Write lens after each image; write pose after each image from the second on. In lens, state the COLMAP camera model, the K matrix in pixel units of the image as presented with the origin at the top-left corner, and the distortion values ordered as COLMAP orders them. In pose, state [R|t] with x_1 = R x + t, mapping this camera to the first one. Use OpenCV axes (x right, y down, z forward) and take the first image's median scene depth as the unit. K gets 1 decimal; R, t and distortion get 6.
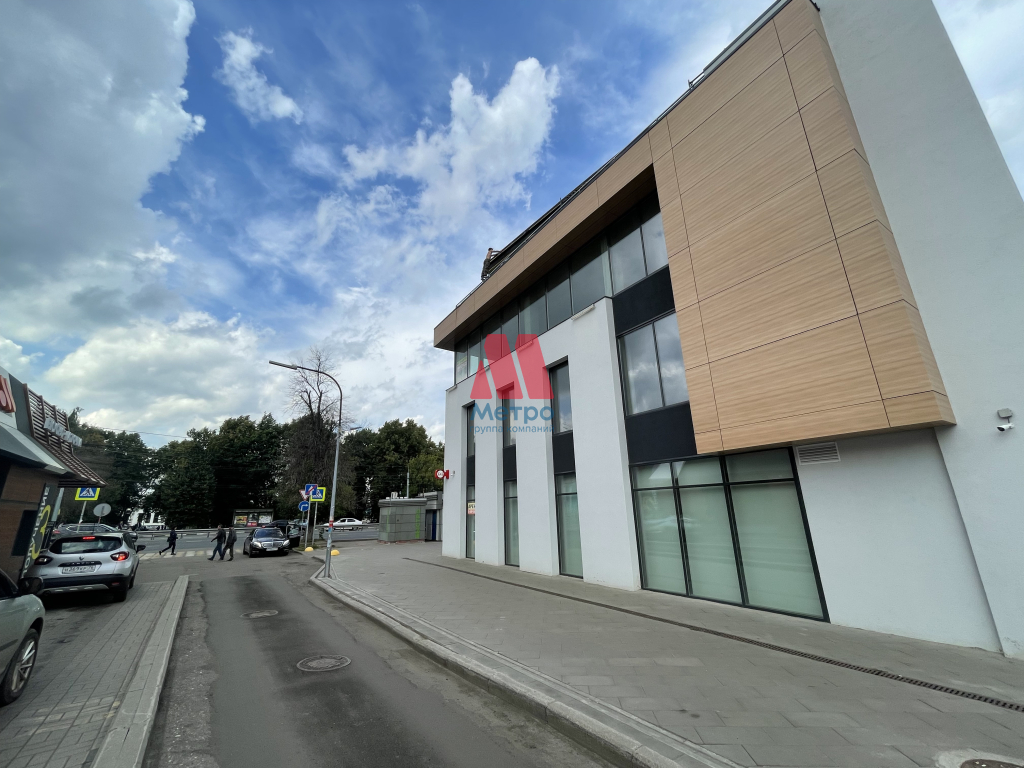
lens RADIAL K [[415.1, 0, 514.7], [0, 415.1, 388.9], [0, 0, 1]] dist [-0.003086, -0.000309]
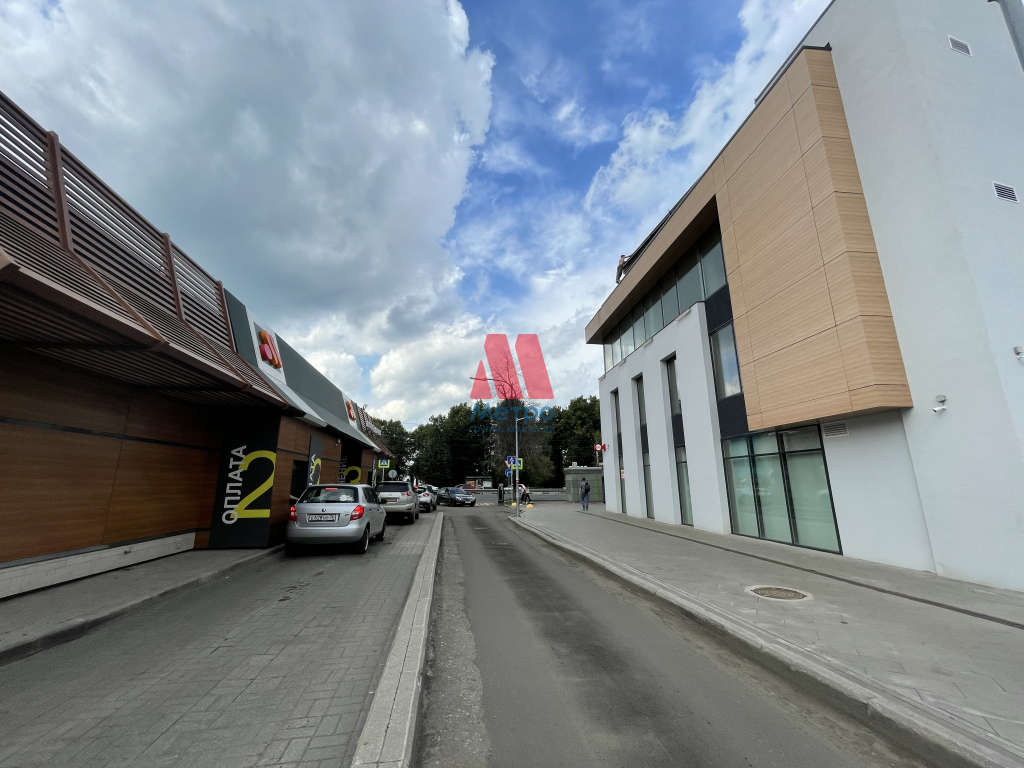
lens RADIAL K [[415.1, 0, 514.7], [0, 415.1, 388.9], [0, 0, 1]] dist [-0.003086, -0.000309]
pose [[0.894289, -0.081464, -0.440012, 0.203323], [0.111259, 0.992891, 0.042300, -0.063724], [0.433438, -0.086783, 0.896995, -0.274676]]
